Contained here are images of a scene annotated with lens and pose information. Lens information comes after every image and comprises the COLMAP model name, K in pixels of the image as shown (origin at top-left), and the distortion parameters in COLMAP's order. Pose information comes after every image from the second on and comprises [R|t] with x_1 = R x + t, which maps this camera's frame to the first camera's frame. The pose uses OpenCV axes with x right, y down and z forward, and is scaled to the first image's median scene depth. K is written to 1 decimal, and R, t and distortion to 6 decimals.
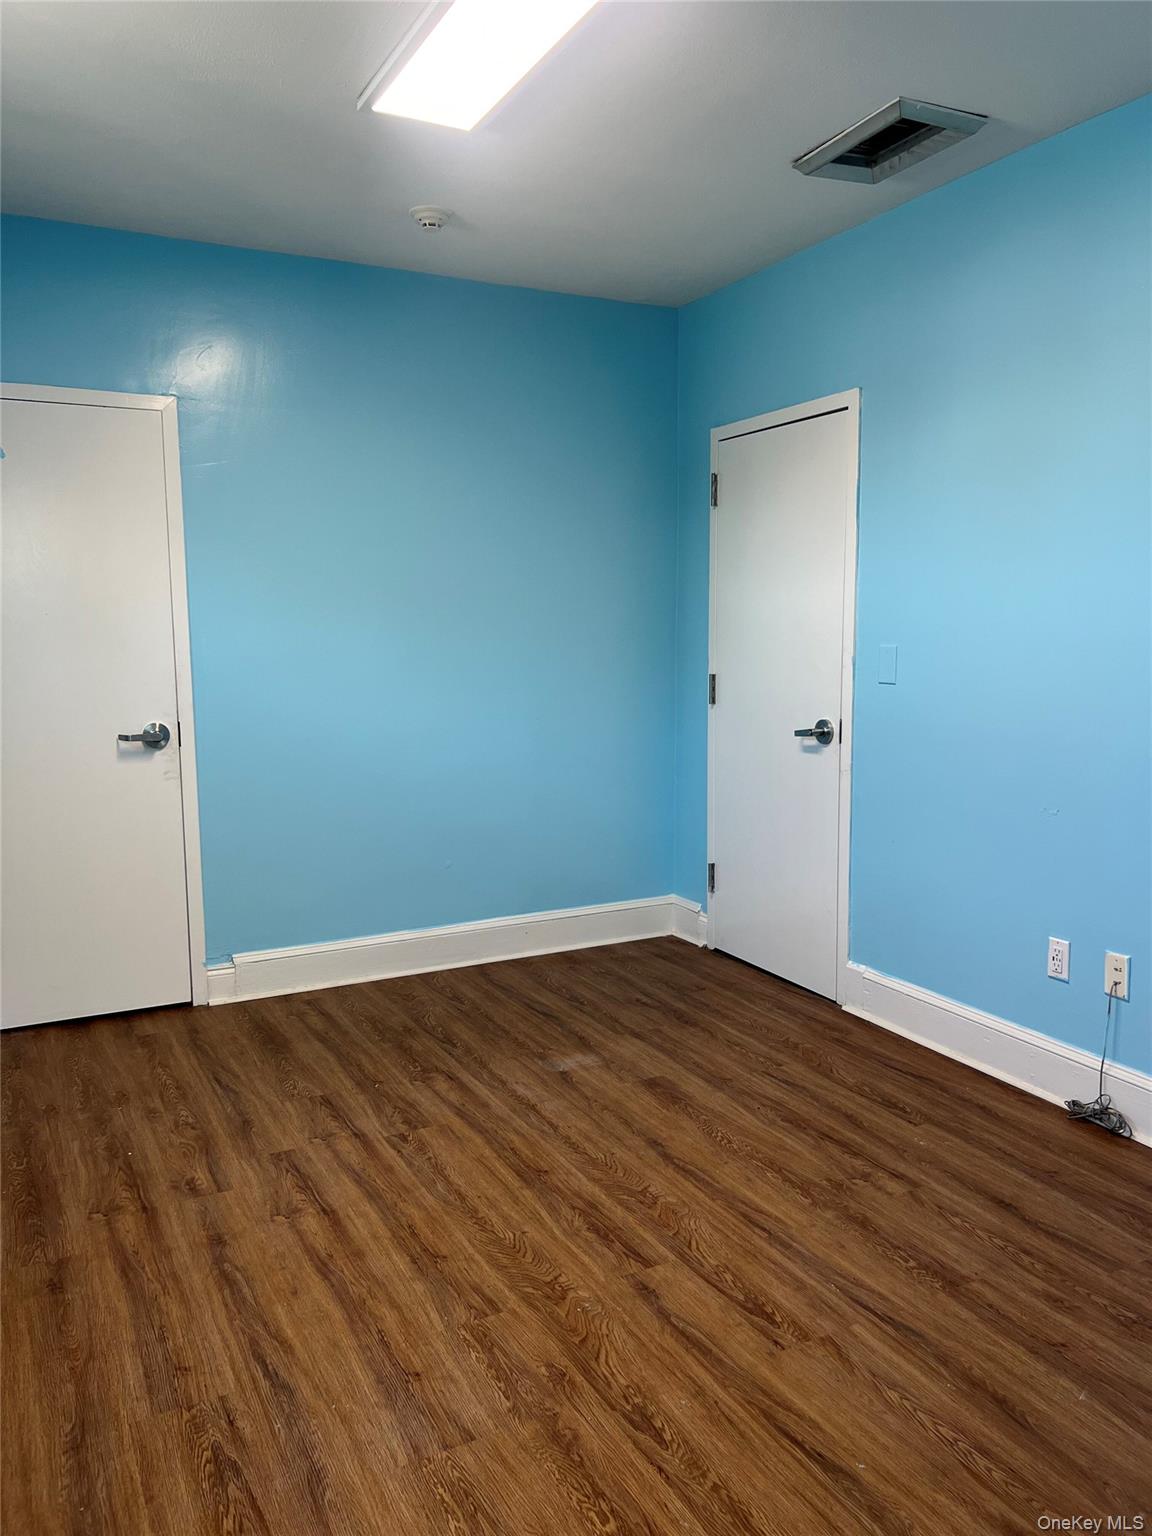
lens RADIAL K [[1159.6, 0, 576.8], [0, 1159.6, 771.9], [0, 0, 1]] dist [0.051510, -0.058990]
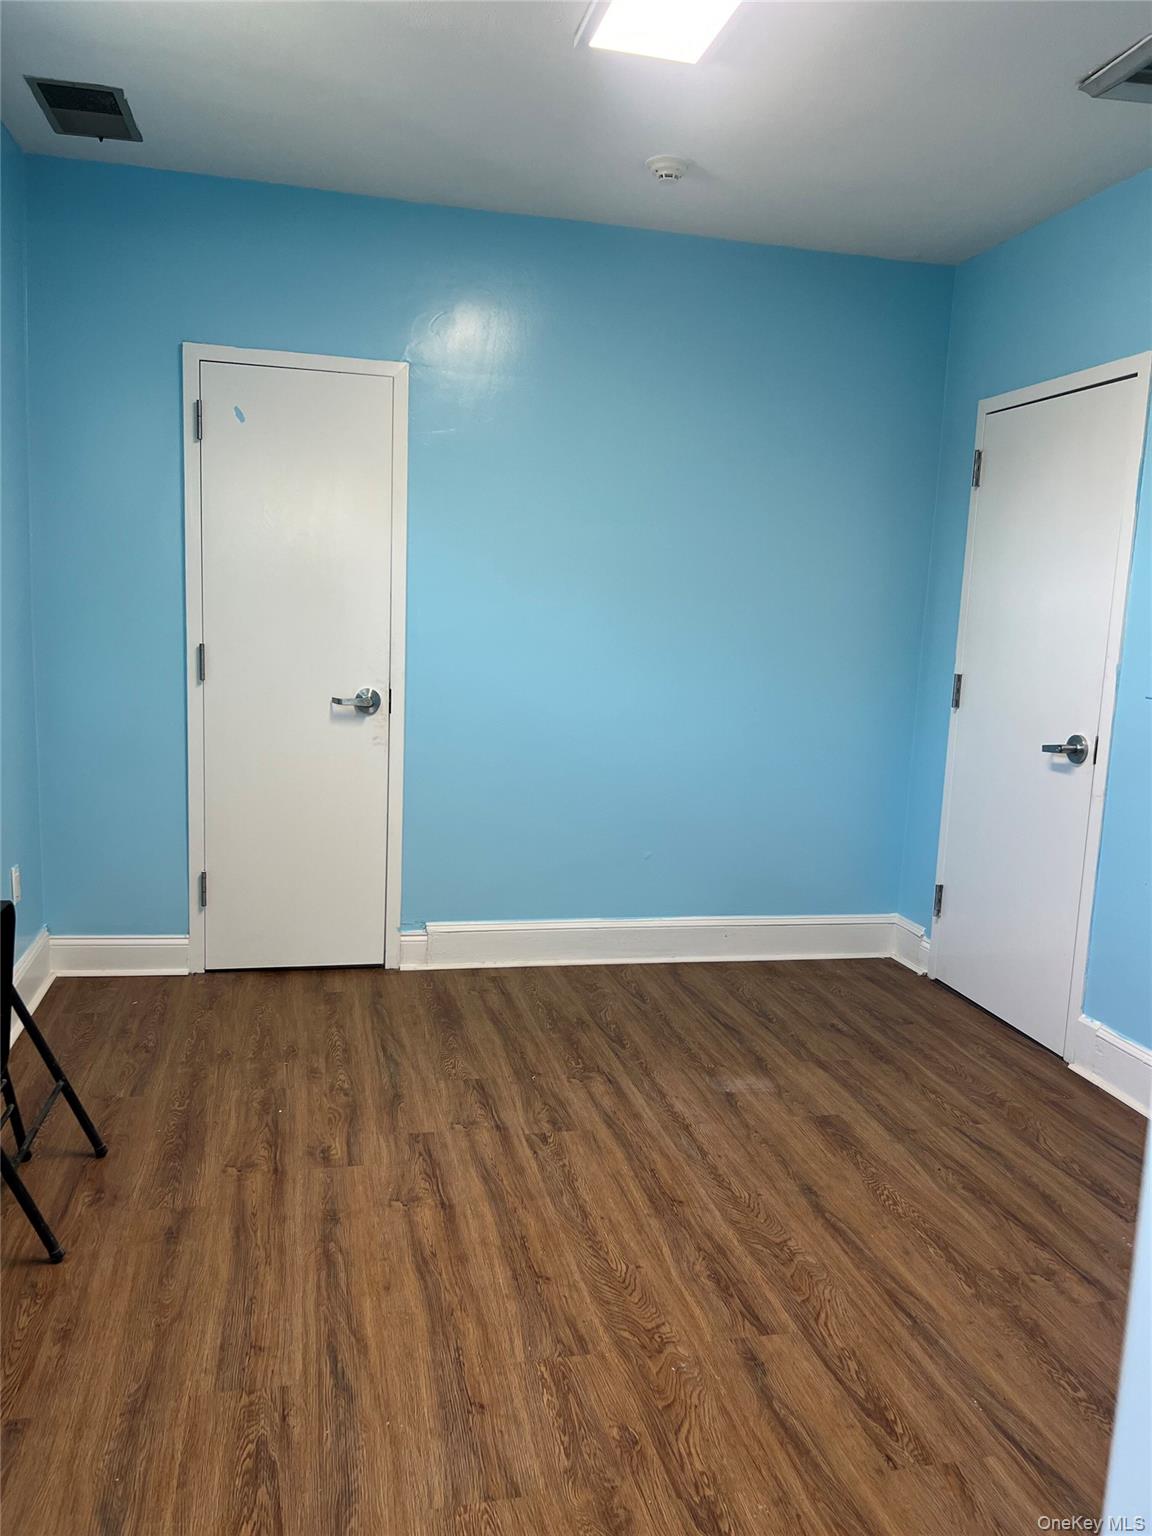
lens RADIAL K [[1159.6, 0, 571.9], [0, 1159.6, 774.4], [0, 0, 1]] dist [0.051510, -0.058990]
pose [[0.967624, 0.084770, -0.237734, 0.075367], [-0.081250, 0.996390, 0.024584, -0.008451], [0.238960, -0.004472, 0.971019, 0.081040]]
